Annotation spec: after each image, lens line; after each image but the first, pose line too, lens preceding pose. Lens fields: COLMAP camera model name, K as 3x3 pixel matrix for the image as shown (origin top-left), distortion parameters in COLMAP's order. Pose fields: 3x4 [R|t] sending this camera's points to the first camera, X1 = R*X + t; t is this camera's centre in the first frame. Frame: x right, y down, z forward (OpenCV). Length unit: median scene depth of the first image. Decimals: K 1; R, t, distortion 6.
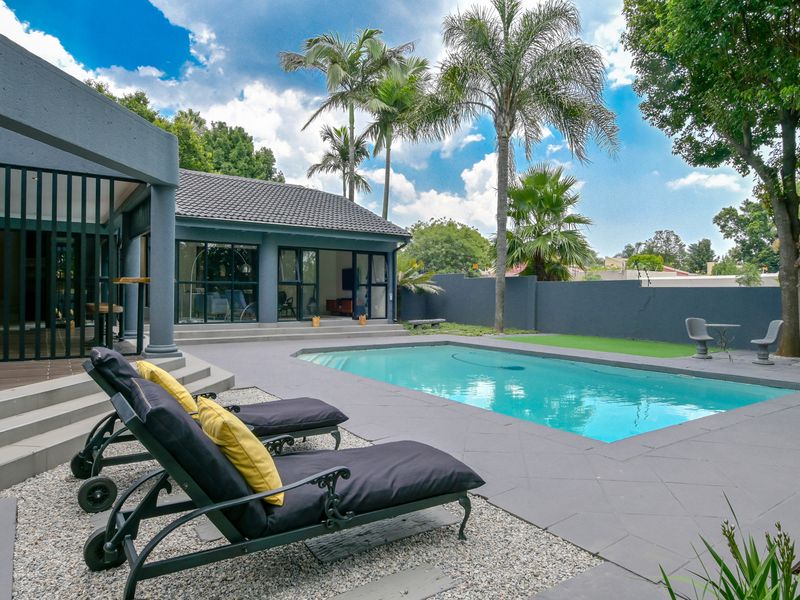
lens RADIAL K [[513.2, 0, 400.0], [0, 513.2, 300.0], [0, 0, 1]] dist [0.018607, -0.001065]
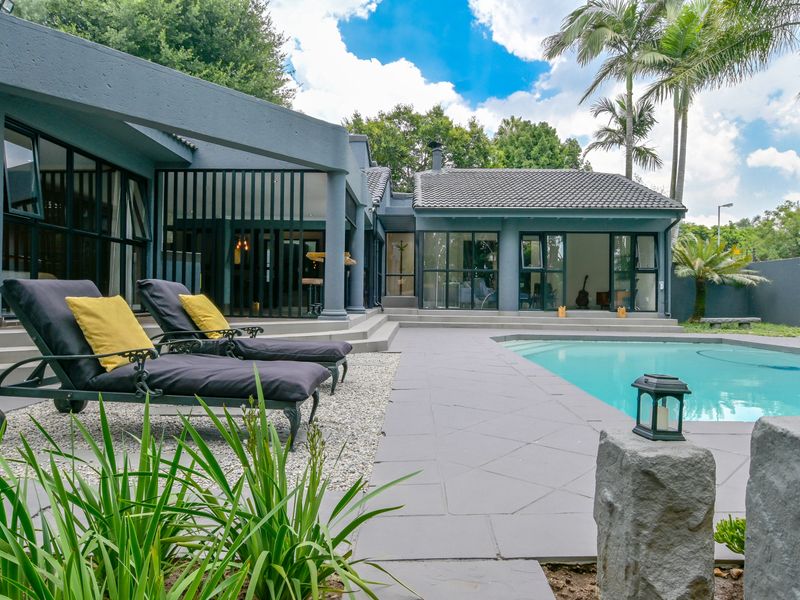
lens RADIAL K [[538.1, 0, 400.0], [0, 538.1, 300.0], [0, 0, 1]] dist [0.000605, -0.000900]
pose [[0.806200, 0.004110, -0.591628, 0.153801], [-0.013217, 0.999851, -0.011065, 0.031963], [0.591495, 0.016740, 0.806135, 0.051232]]
